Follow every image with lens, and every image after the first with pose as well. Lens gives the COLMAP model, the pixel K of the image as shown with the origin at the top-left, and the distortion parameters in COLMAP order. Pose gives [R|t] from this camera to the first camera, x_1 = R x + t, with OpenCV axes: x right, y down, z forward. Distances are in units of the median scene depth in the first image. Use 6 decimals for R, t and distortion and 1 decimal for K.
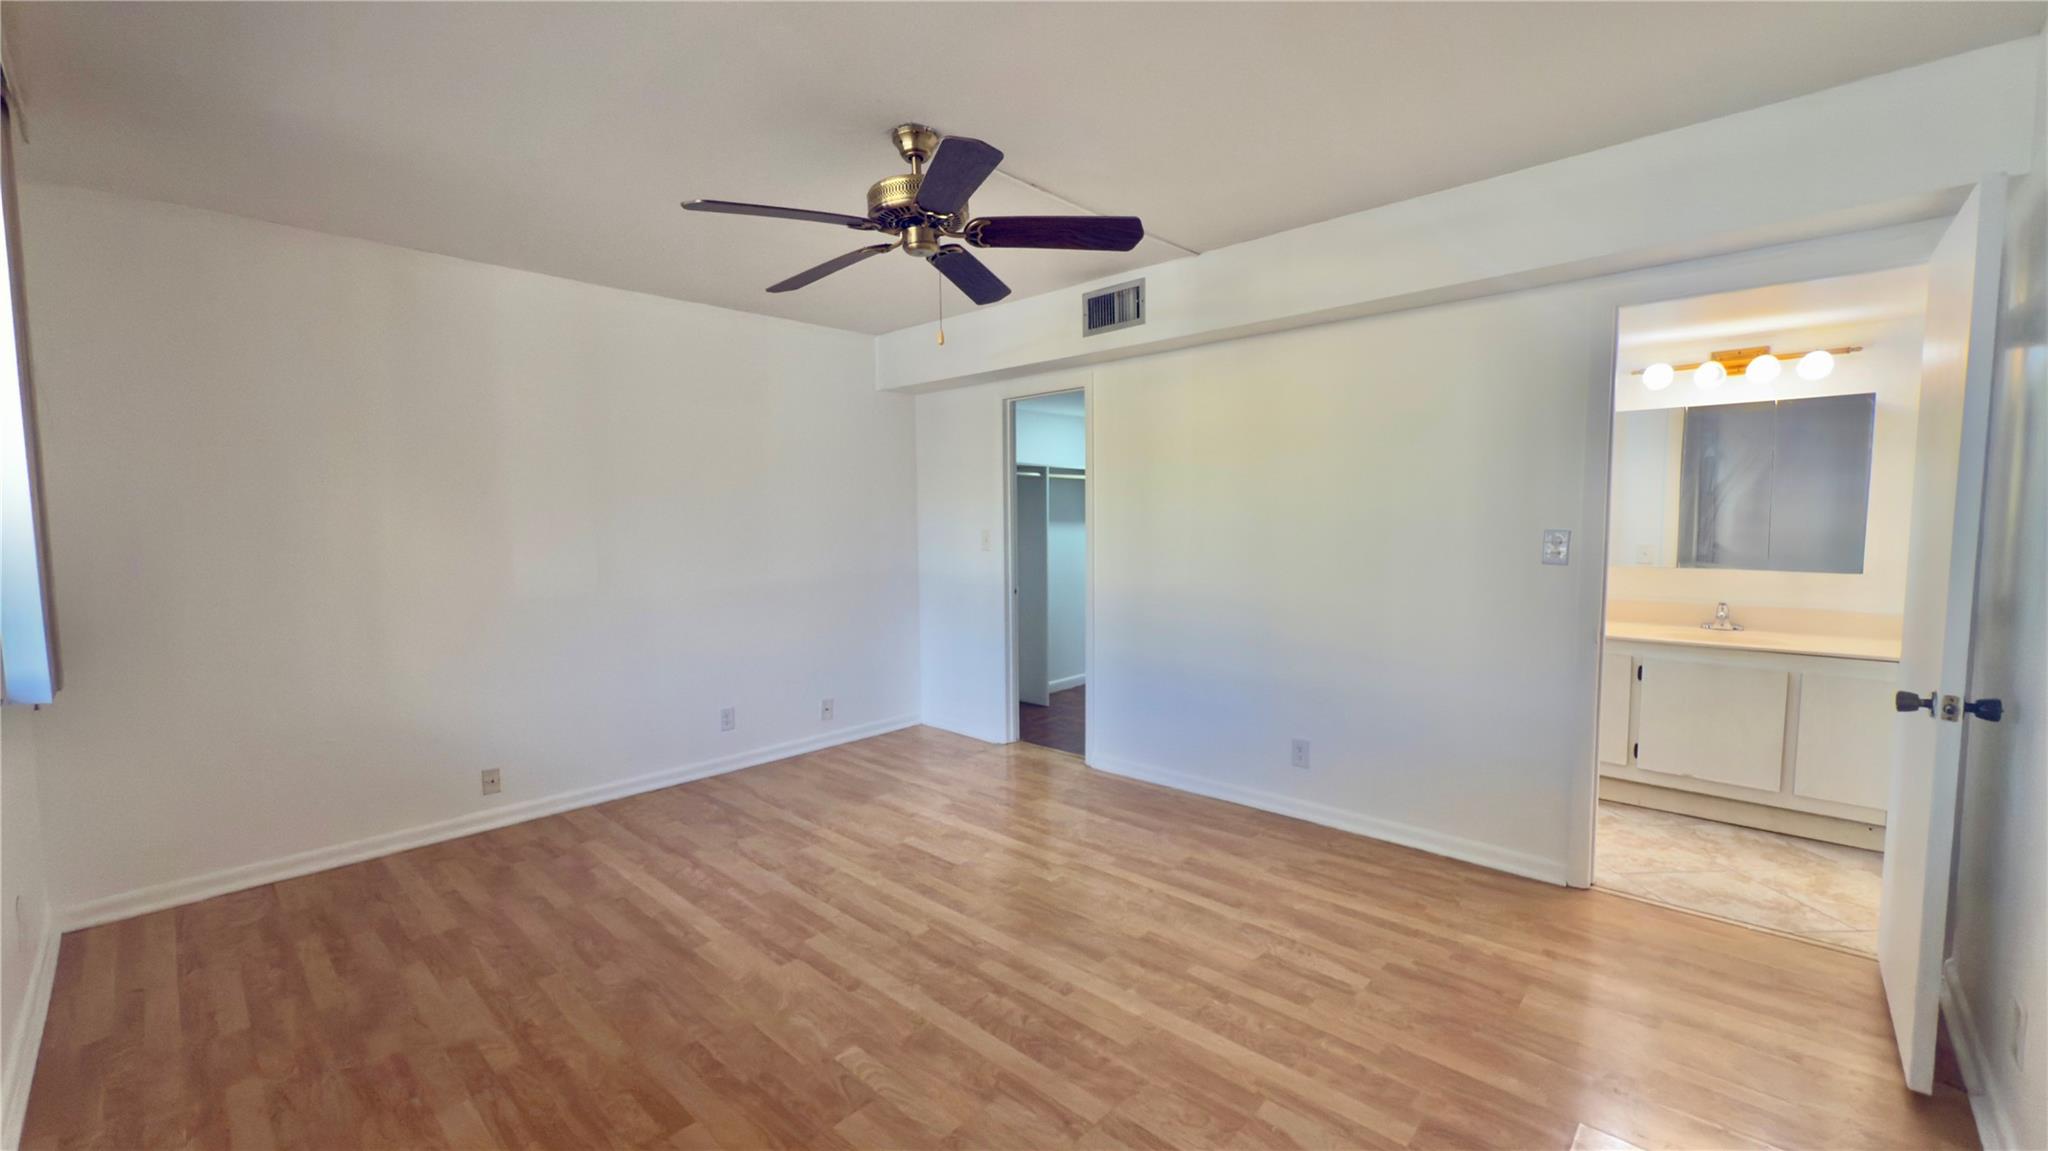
lens RADIAL K [[817.2, 0, 1025.5], [0, 817.2, 574.4], [0, 0, 1]] dist [-0.000229, 0.000121]
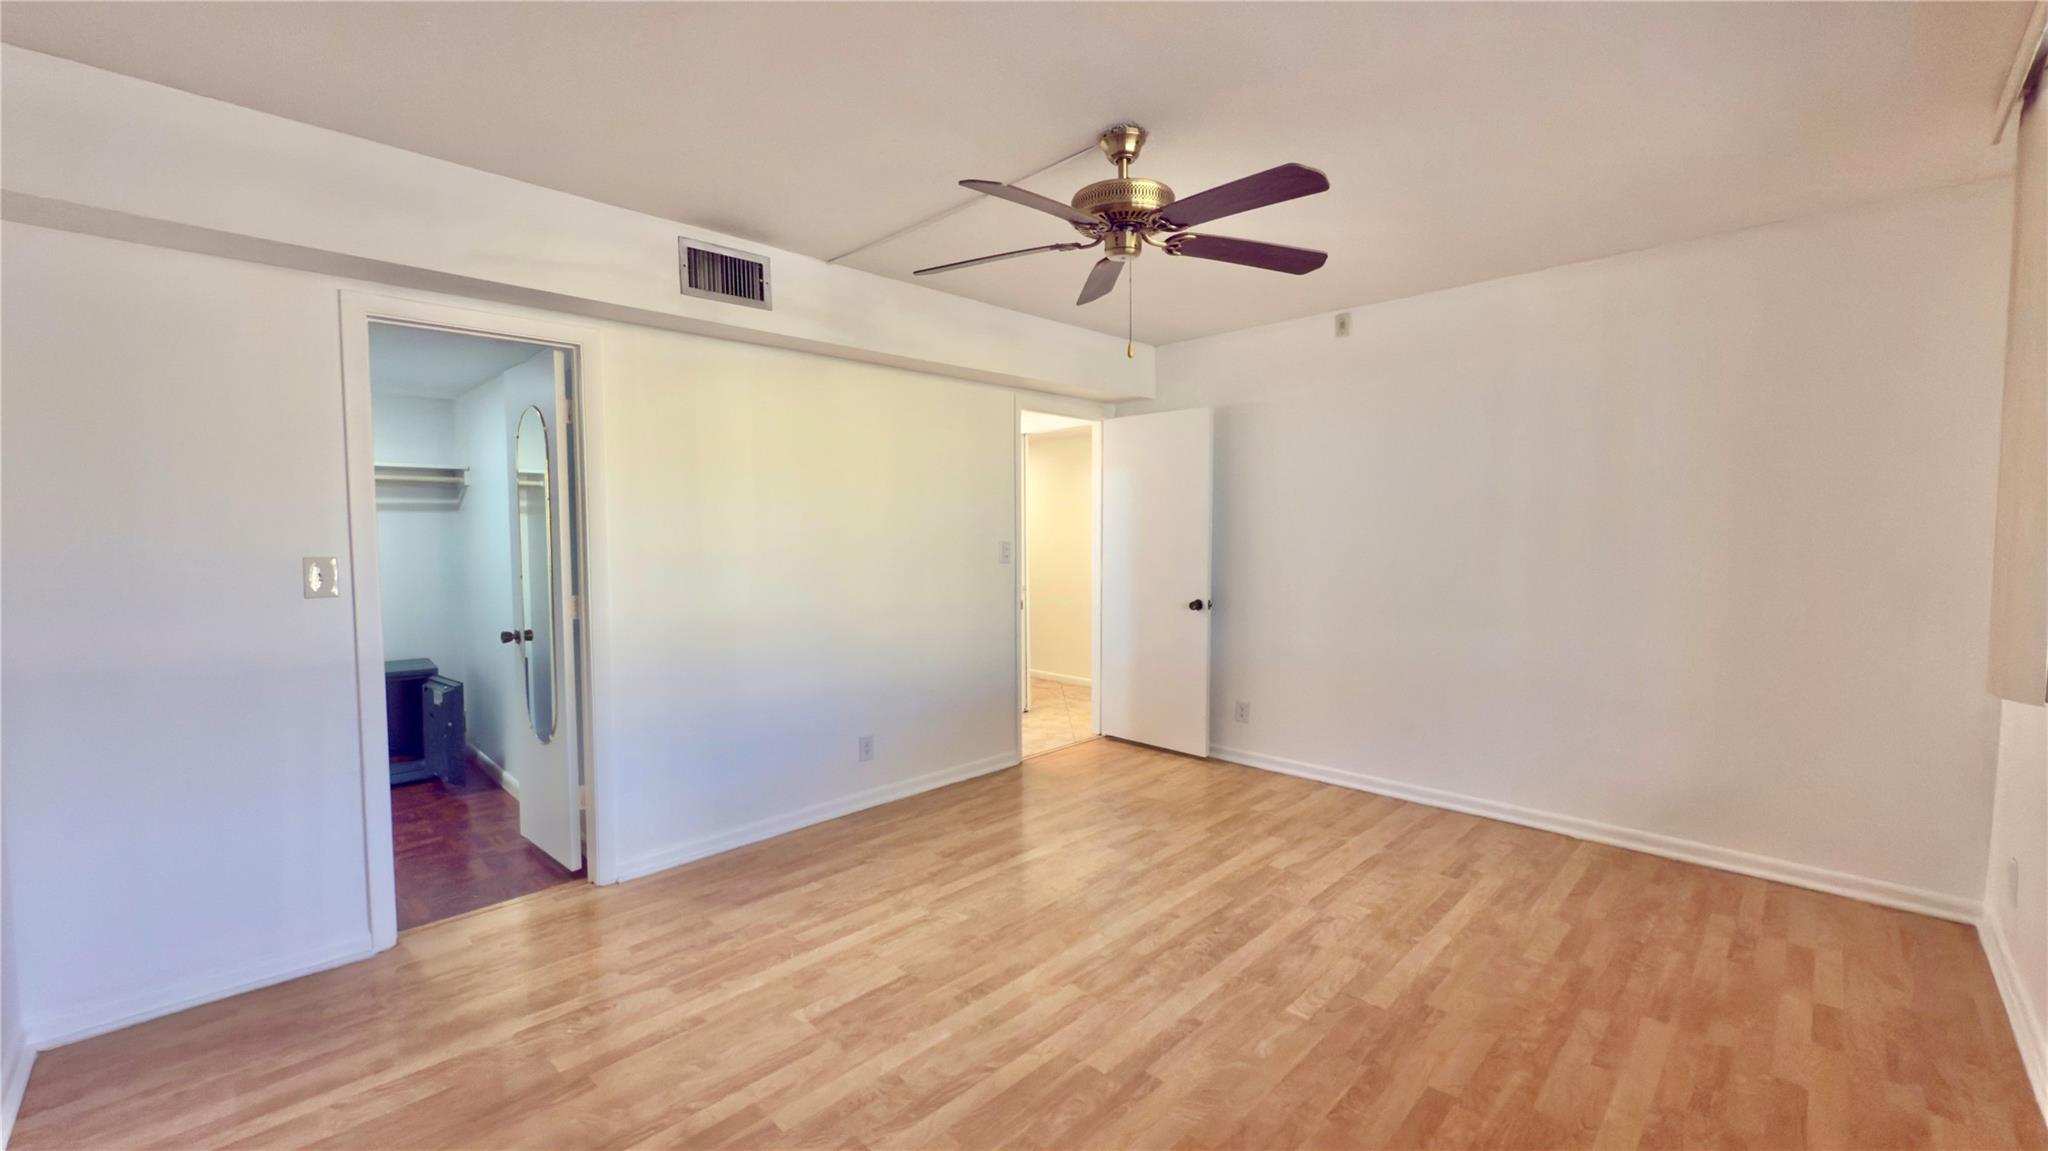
lens RADIAL K [[817.0, 0, 1024.0], [0, 817.0, 575.5], [0, 0, 1]] dist [-0.000977, 0.000310]
pose [[0.034136, -0.046551, 0.998332, -0.908196], [0.076558, 0.996101, 0.043829, -0.053945], [-0.996481, 0.074934, 0.037567, 0.895060]]
